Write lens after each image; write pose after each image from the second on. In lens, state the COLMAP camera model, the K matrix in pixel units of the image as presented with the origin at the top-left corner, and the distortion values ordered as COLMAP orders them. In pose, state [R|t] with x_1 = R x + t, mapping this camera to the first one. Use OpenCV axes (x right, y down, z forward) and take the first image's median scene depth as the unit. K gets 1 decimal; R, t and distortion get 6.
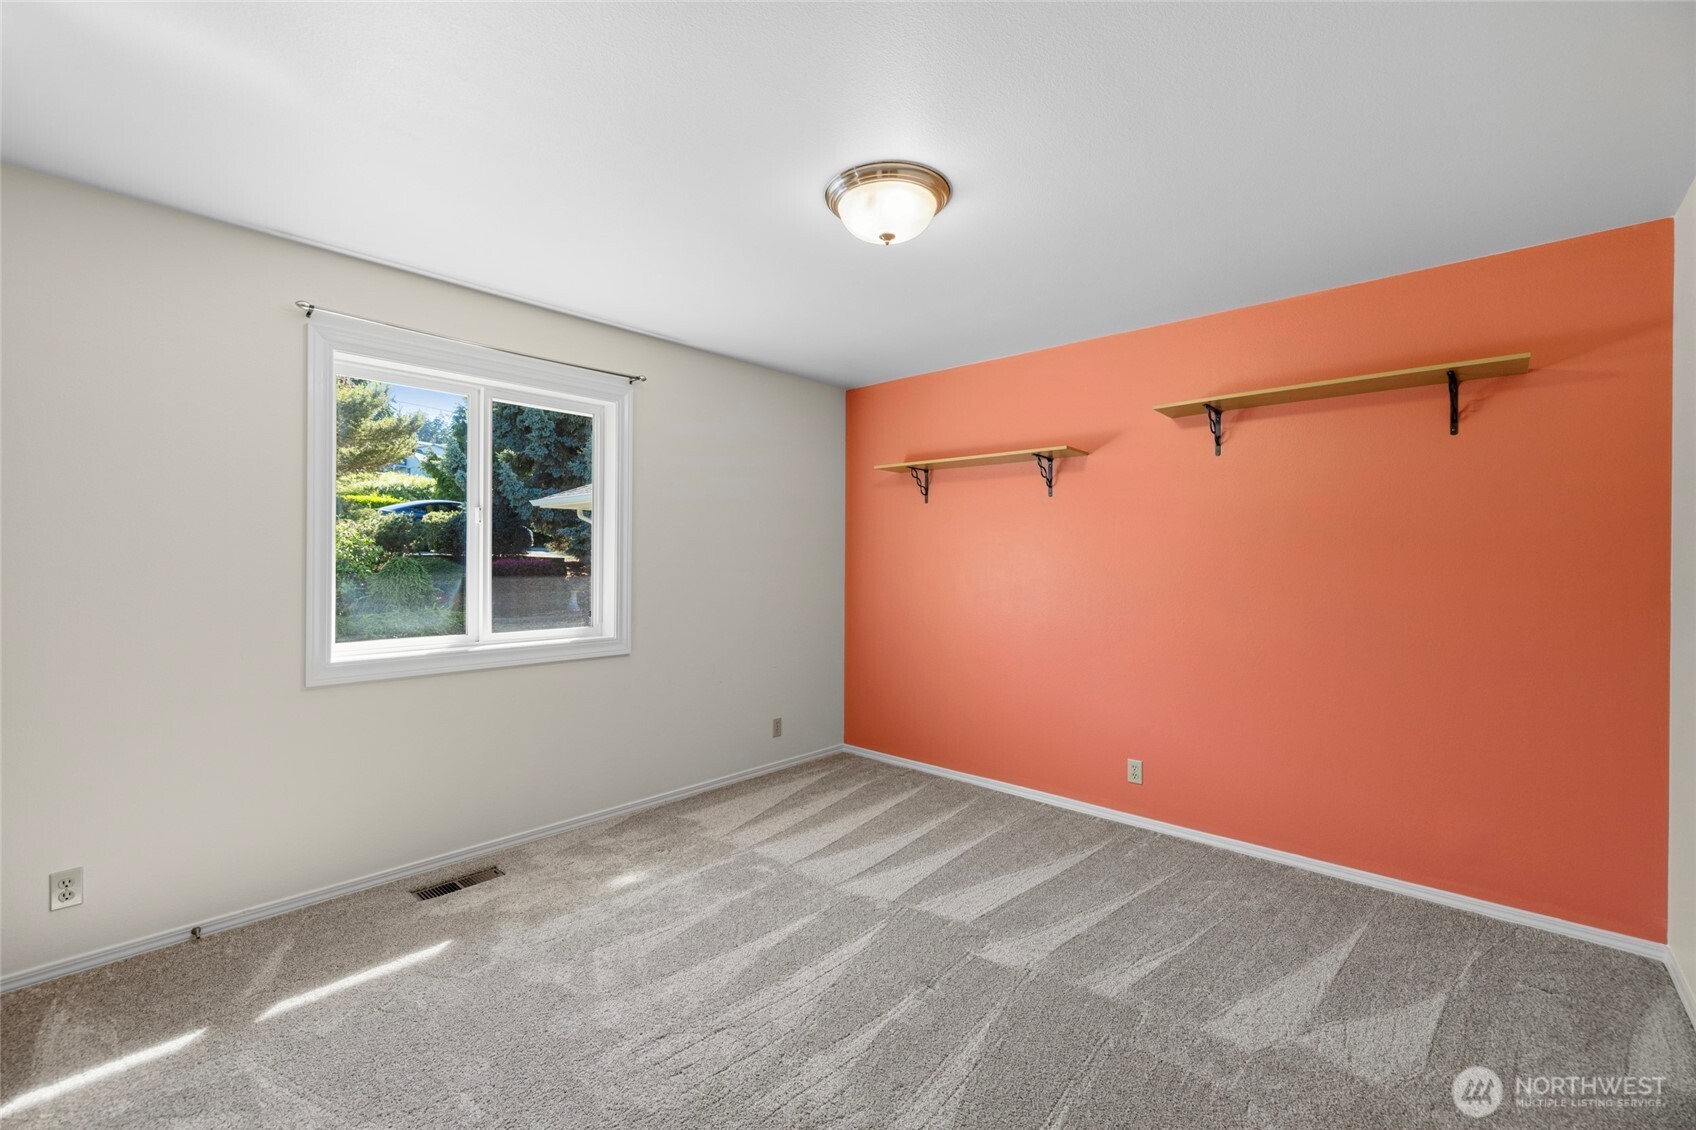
lens RADIAL K [[715.8, 0, 848.0], [0, 715.8, 565.0], [0, 0, 1]] dist [-0.000291, 0.000040]
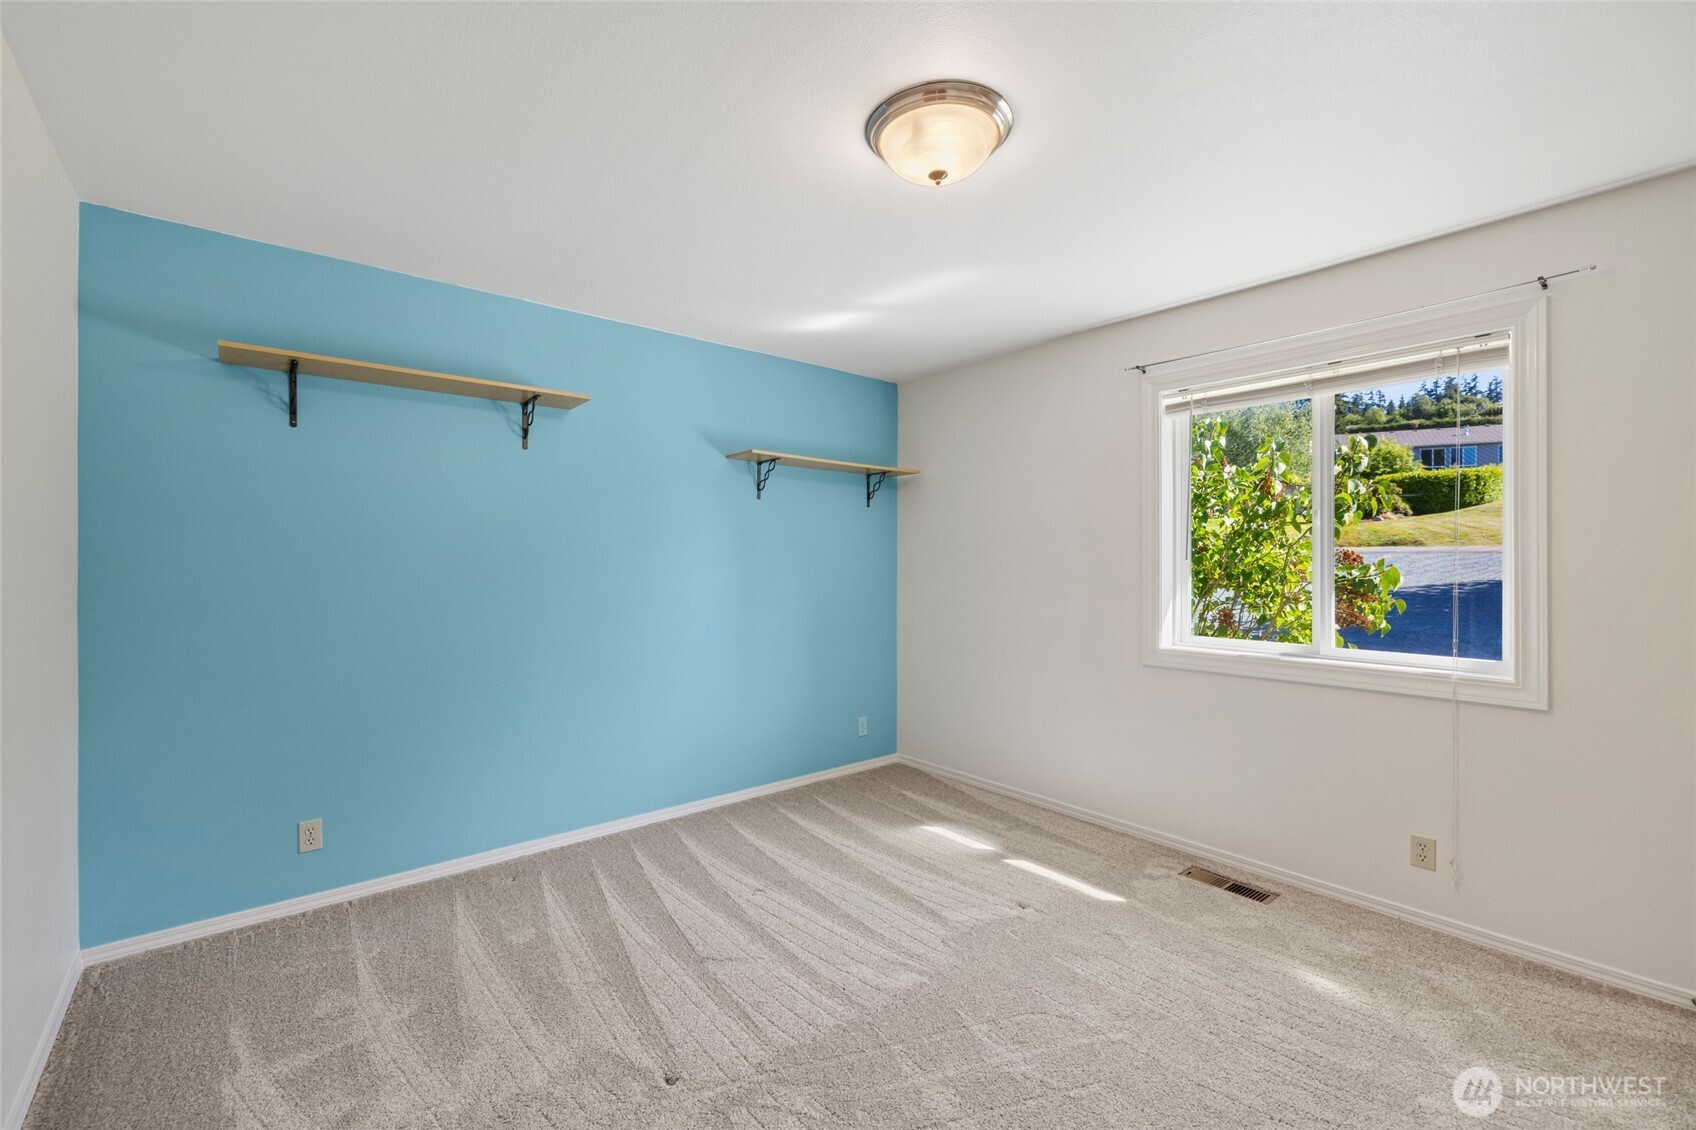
lens RADIAL K [[747.8, 0, 848.0], [0, 747.8, 565.0], [0, 0, 1]] dist [0.000188, 0.000016]
pose [[-0.159697, 0.002210, -0.987164, 0.580461], [-0.006532, 0.999973, 0.003296, -0.005066], [0.987145, 0.006974, -0.159678, 0.639412]]
